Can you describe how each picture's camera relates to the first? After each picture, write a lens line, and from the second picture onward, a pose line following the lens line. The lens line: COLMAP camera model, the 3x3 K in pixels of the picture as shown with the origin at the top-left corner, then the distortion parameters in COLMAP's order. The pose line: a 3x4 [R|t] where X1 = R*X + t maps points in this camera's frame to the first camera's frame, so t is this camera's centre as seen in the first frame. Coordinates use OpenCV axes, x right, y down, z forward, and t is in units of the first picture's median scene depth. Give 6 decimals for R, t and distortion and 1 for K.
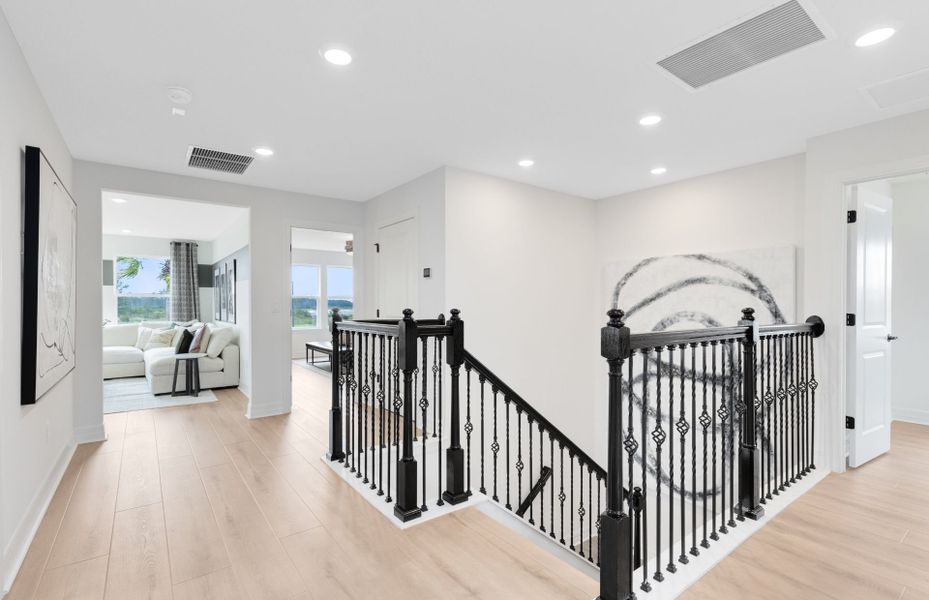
lens RADIAL K [[426.8, 0, 466.2], [0, 426.8, 304.2], [0, 0, 1]] dist [0.003038, 0.000982]
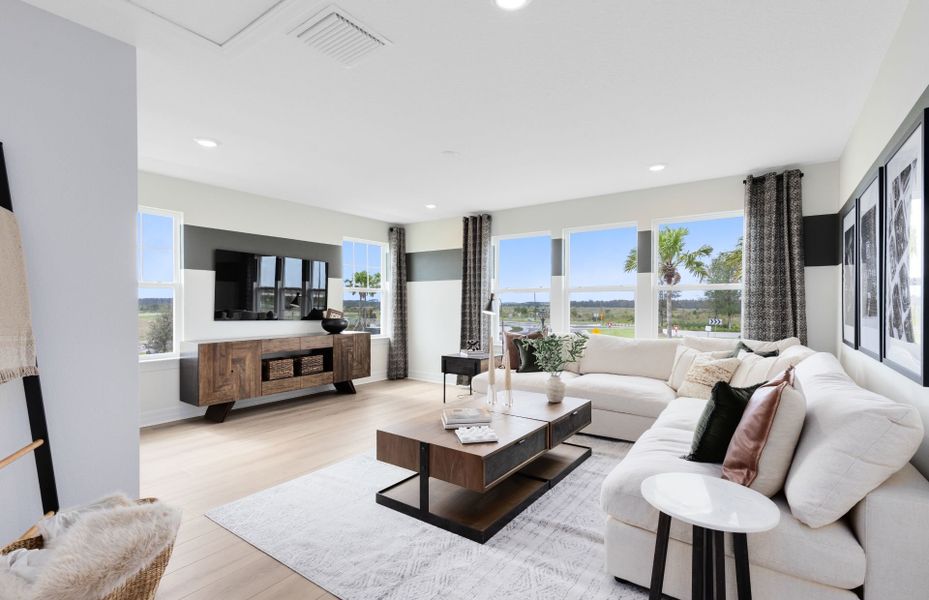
lens RADIAL K [[426.8, 0, 465.9], [0, 426.8, 307.2], [0, 0, 1]] dist [0.003038, 0.000982]
pose [[0.296239, 0.009006, -0.955071, -0.303746], [-0.007905, 0.999944, 0.006977, 0.003545], [0.955081, 0.005483, 0.296294, 0.533581]]
